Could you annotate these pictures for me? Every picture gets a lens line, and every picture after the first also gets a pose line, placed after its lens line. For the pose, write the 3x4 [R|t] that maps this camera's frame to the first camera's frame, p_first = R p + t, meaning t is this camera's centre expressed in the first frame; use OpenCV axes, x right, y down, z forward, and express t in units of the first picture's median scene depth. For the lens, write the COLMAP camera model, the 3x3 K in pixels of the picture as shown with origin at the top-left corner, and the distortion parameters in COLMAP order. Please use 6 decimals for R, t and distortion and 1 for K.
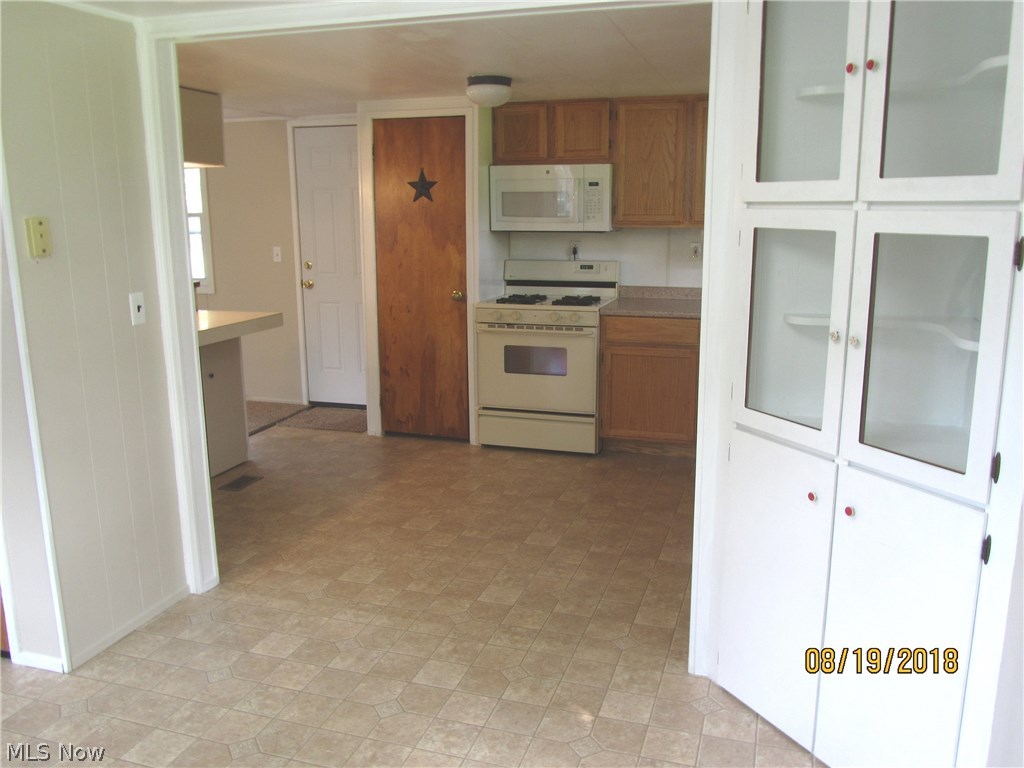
lens RADIAL K [[855.8, 0, 512.1], [0, 855.8, 383.1], [0, 0, 1]] dist [-0.015991, -0.001400]
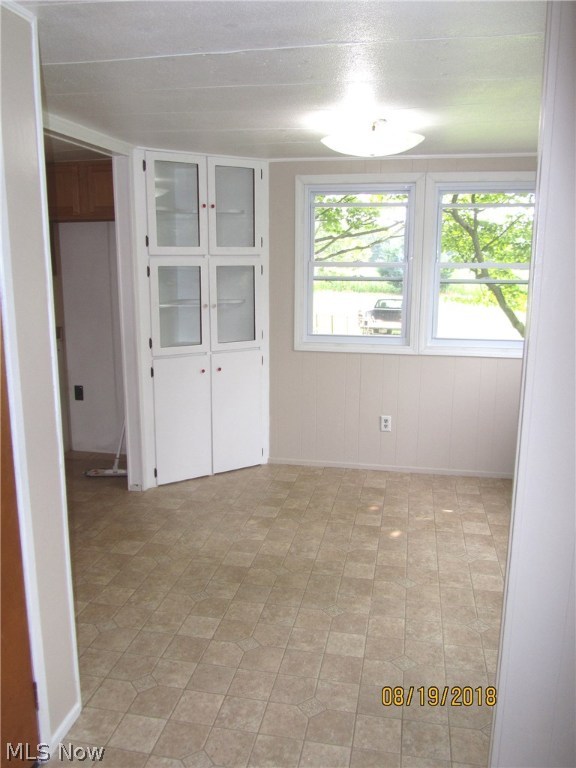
lens RADIAL K [[641.8, 0, 287.9], [0, 641.8, 383.5], [0, 0, 1]] dist [-0.015991, -0.001400]
pose [[-0.125571, -0.190226, 0.973677, -1.689936], [0.207891, 0.954610, 0.213311, -0.202754], [-0.970058, 0.229204, -0.080325, 1.004297]]
